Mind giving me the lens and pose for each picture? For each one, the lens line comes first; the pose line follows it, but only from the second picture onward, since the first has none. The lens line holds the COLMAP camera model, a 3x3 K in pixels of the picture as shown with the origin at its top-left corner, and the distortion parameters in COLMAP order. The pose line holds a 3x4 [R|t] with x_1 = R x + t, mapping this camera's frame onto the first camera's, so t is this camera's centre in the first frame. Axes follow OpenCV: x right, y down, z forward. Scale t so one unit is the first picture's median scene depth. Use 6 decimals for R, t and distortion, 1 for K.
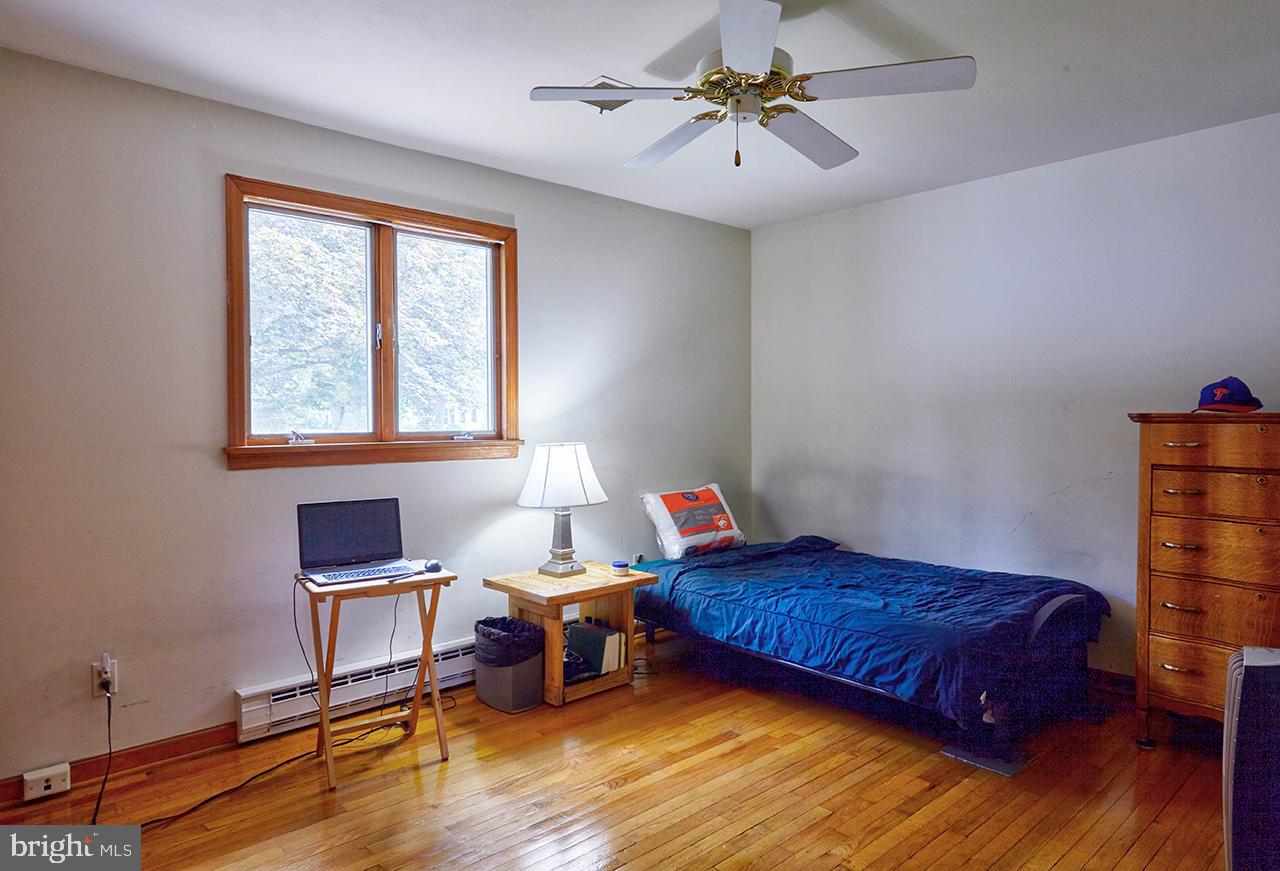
lens RADIAL K [[757.5, 0, 644.0], [0, 757.5, 436.1], [0, 0, 1]] dist [-0.000650, -0.000286]
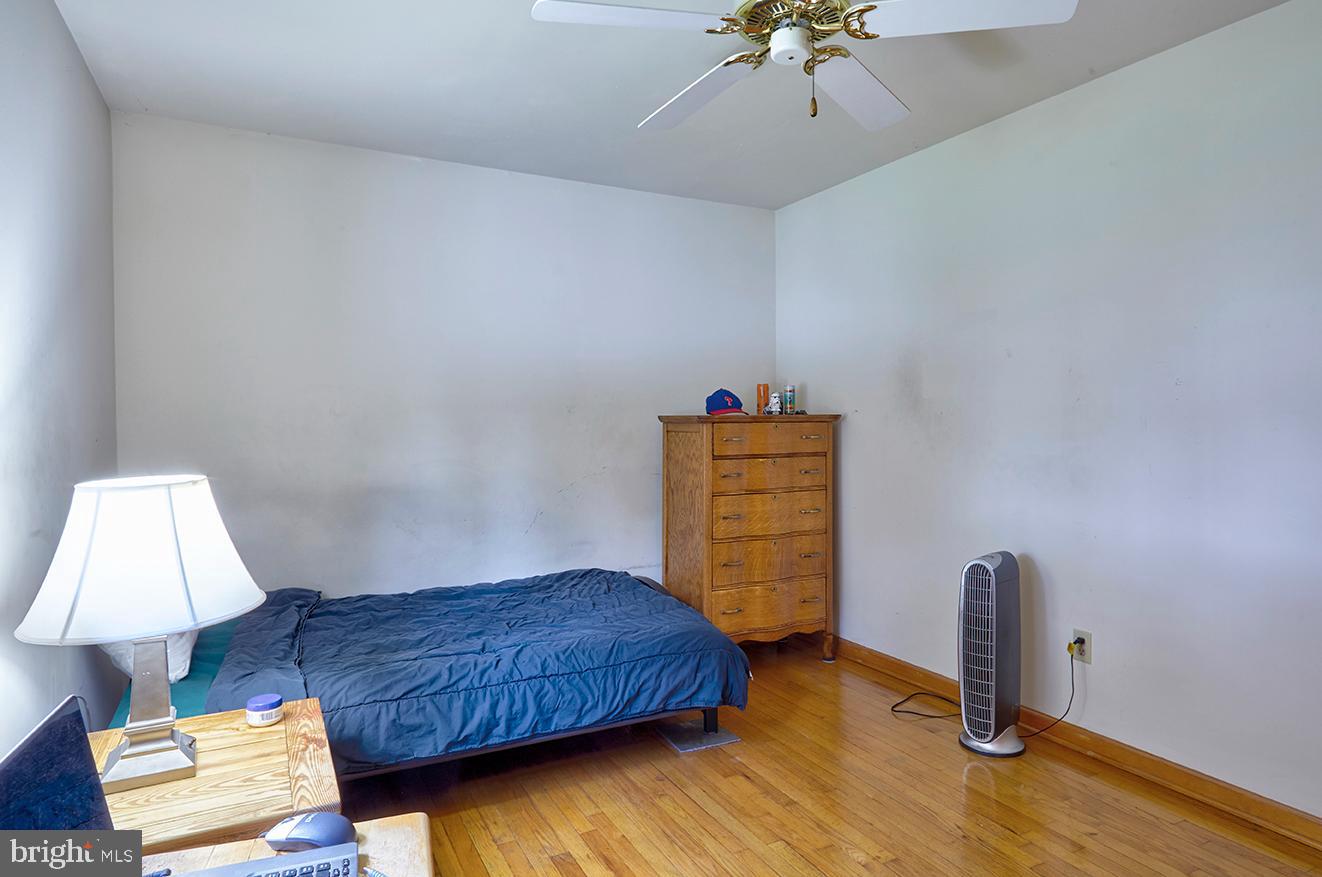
lens RADIAL K [[776.5, 0, 658.8], [0, 776.5, 427.7], [0, 0, 1]] dist [0.005149, -0.002195]
pose [[0.254556, -0.011852, 0.966985, -0.548402], [0.024334, 0.999687, 0.005847, -0.018044], [-0.966752, 0.022042, 0.254764, 0.684084]]
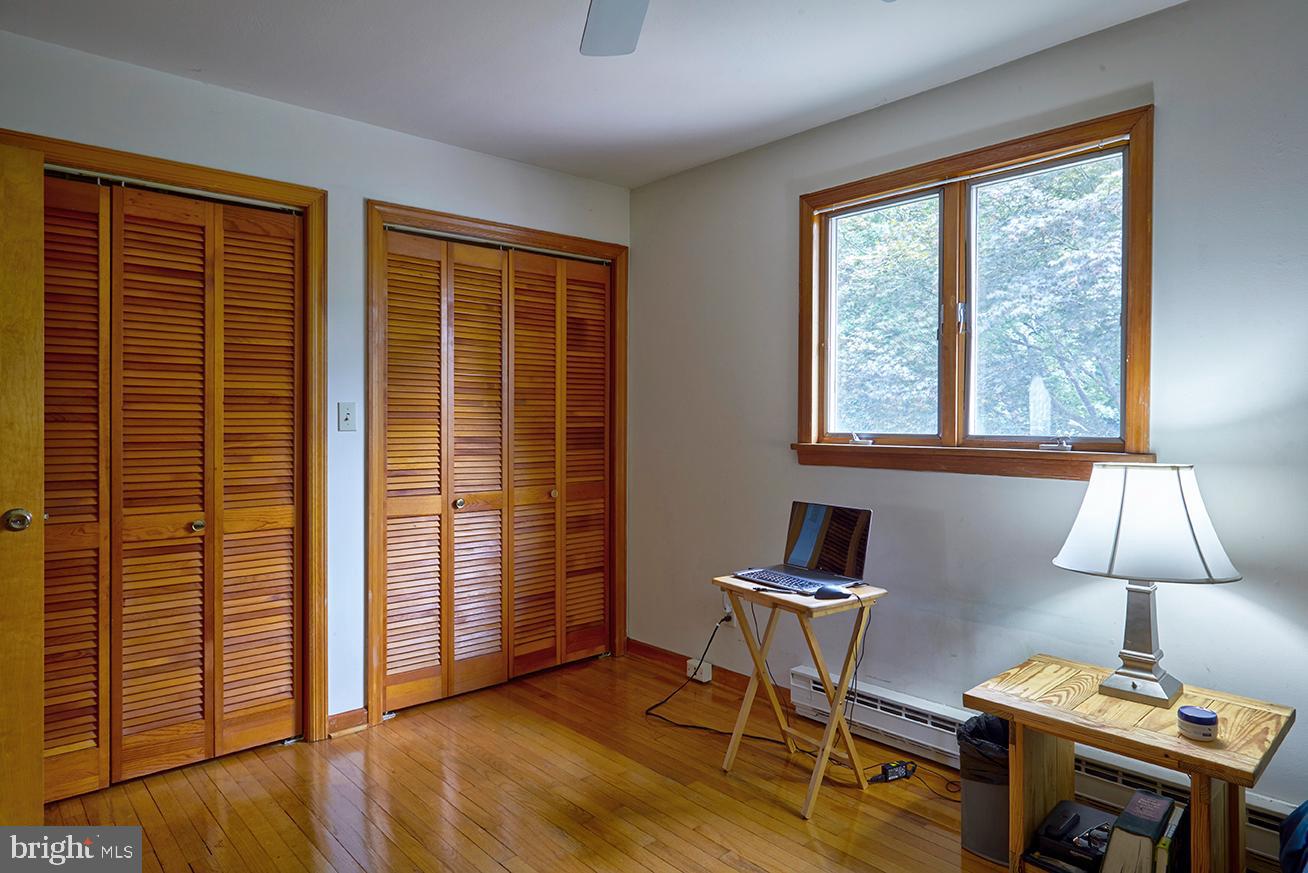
lens RADIAL K [[768.3, 0, 659.1], [0, 768.3, 429.4], [0, 0, 1]] dist [0.005149, -0.002195]
pose [[0.012134, 0.020165, -0.999723, 0.531850], [-0.028220, 0.999405, 0.019816, -0.020194], [0.999528, 0.027971, 0.012696, 0.728025]]
